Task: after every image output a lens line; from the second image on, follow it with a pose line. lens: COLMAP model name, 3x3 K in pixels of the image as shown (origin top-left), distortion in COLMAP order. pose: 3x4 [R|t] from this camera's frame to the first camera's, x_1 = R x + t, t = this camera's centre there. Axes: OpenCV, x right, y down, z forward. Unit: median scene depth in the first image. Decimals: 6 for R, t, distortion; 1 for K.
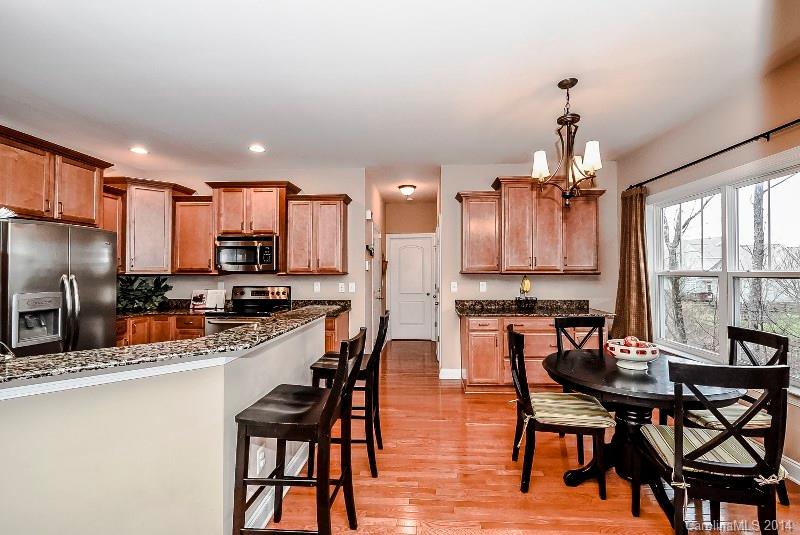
lens RADIAL K [[365.1, 0, 400.0], [0, 365.1, 267.5], [0, 0, 1]] dist [0.000917, 0.000106]
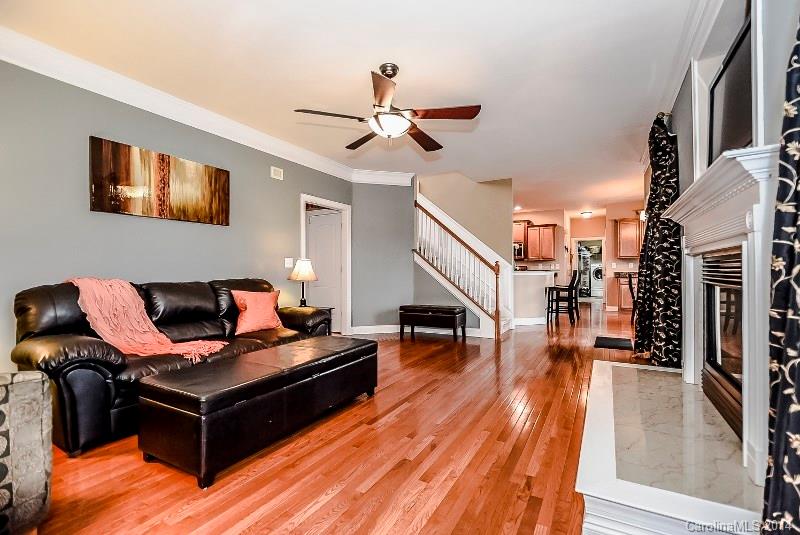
lens RADIAL K [[365.1, 0, 400.0], [0, 365.1, 267.5], [0, 0, 1]] dist [0.000917, 0.000106]
pose [[0.905245, -0.008736, -0.424799, -0.066158], [0.011406, 0.999928, 0.003743, 0.045181], [0.424736, -0.008234, 0.905280, -1.378339]]
